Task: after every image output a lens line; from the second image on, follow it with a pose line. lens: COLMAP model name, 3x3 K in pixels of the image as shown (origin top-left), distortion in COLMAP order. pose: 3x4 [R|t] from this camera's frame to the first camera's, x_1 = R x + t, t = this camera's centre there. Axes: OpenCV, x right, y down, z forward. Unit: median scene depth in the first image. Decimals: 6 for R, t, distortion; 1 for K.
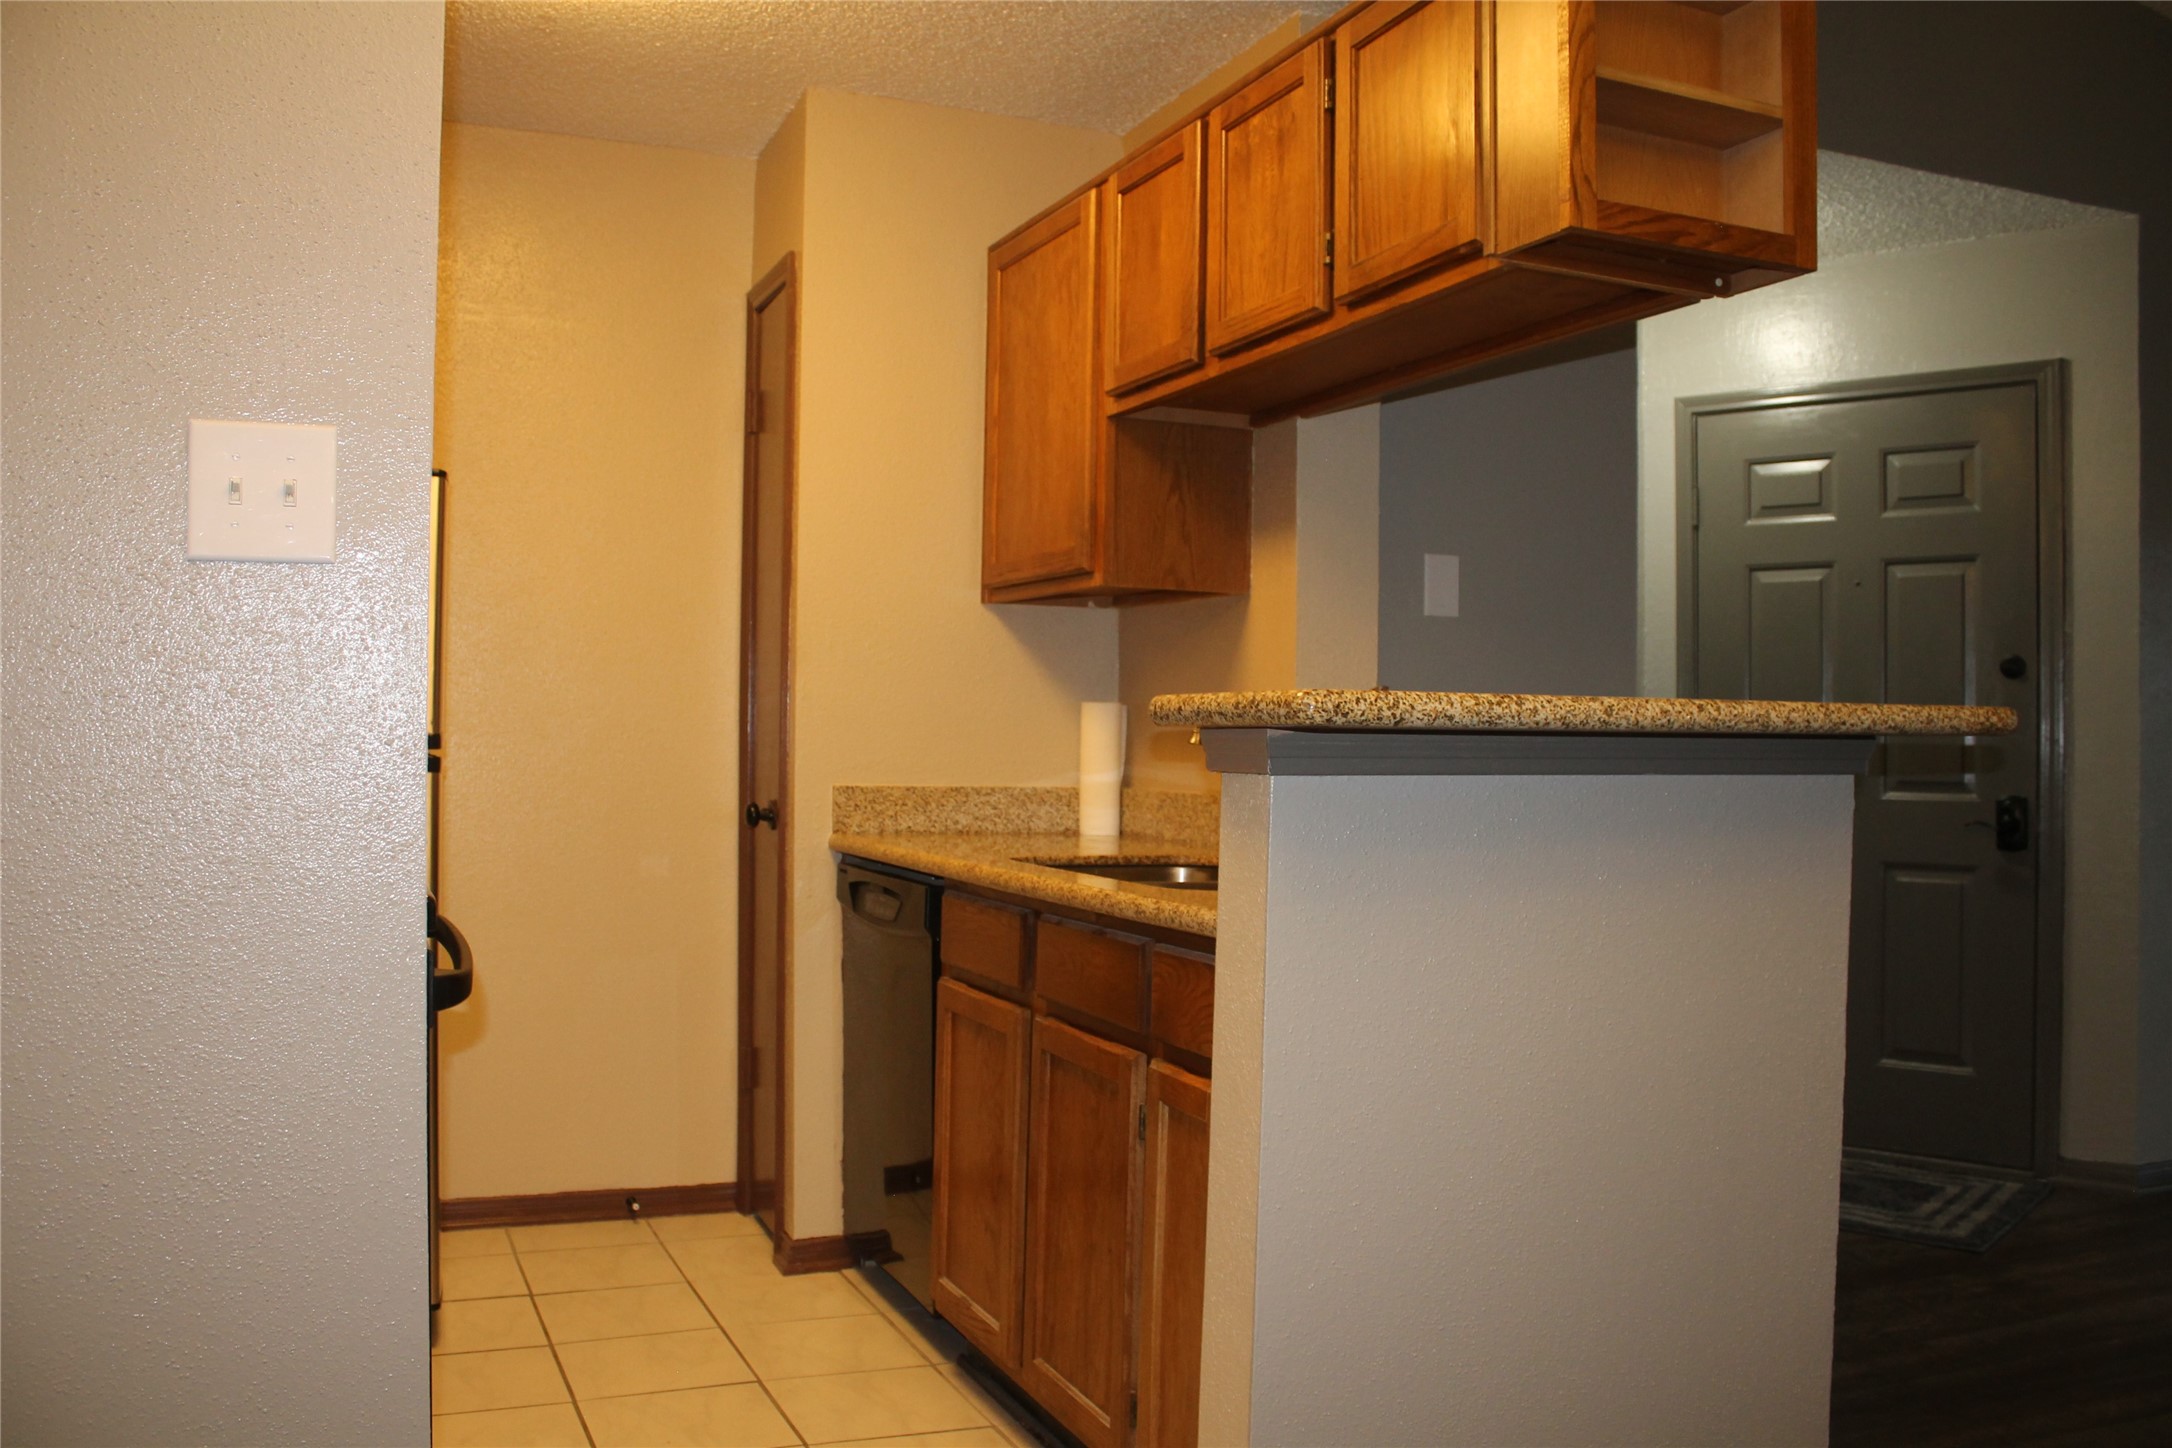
lens RADIAL K [[1854.7, 0, 1086.0], [0, 1854.7, 724.0], [0, 0, 1]] dist [0.000098, 0.000193]
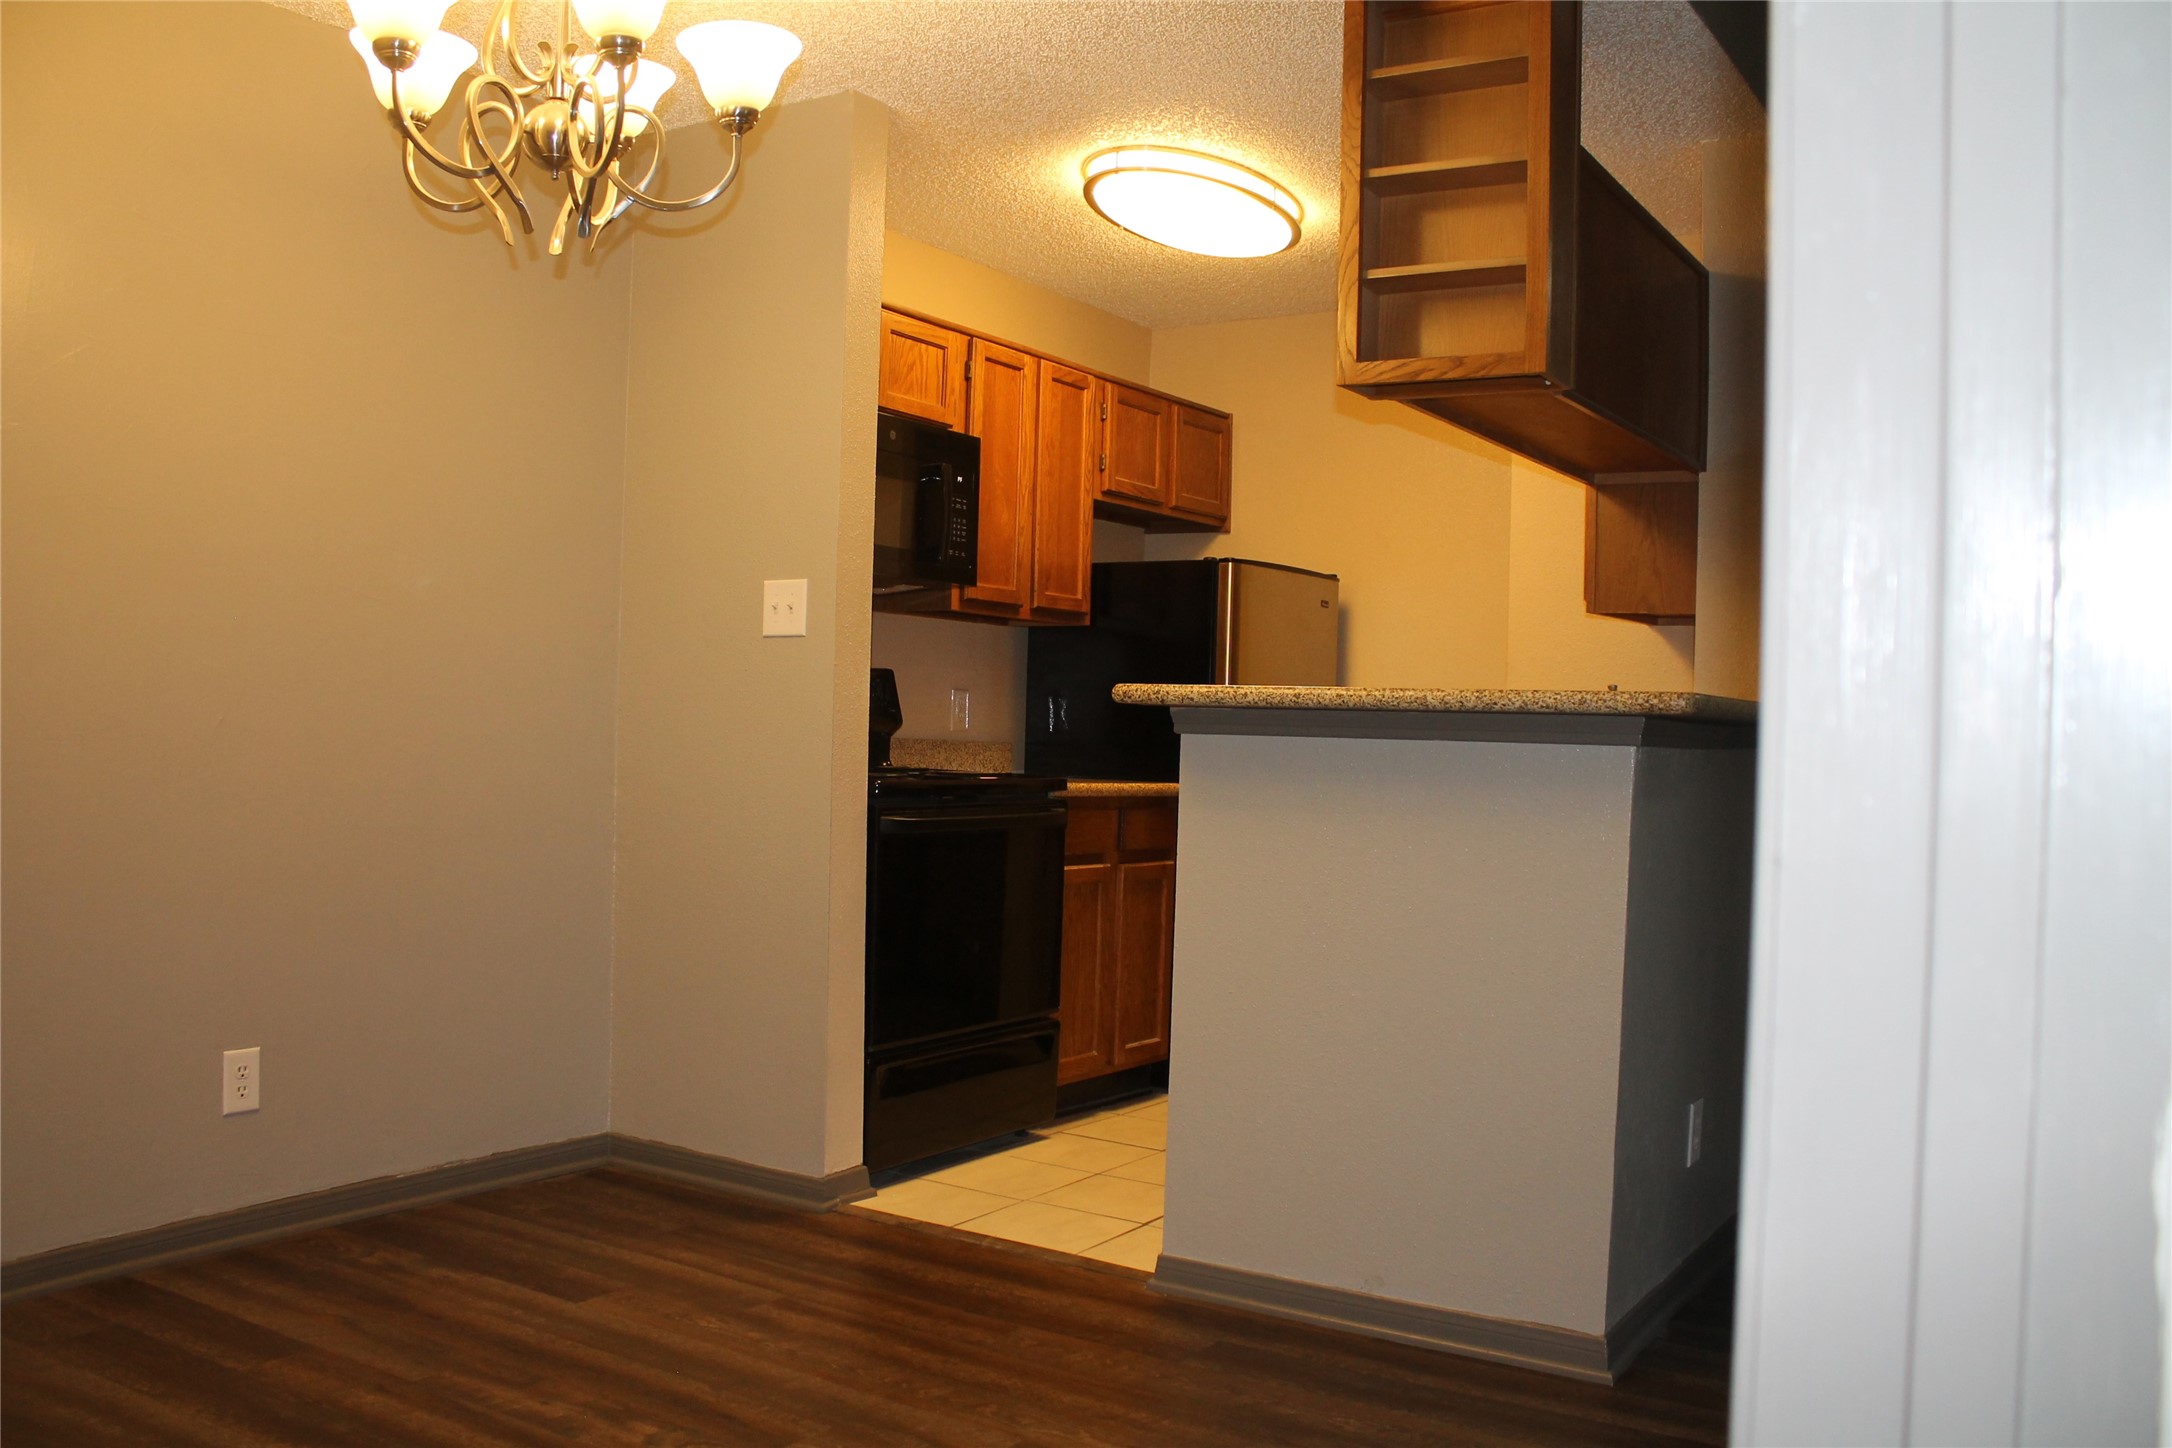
lens RADIAL K [[1854.7, 0, 1086.0], [0, 1854.7, 724.0], [0, 0, 1]] dist [0.000098, 0.000193]
pose [[0.575306, 0.001531, -0.817936, 1.478716], [-0.017209, 0.999800, -0.010233, 0.037456], [0.817757, 0.019963, 0.575218, -0.063113]]
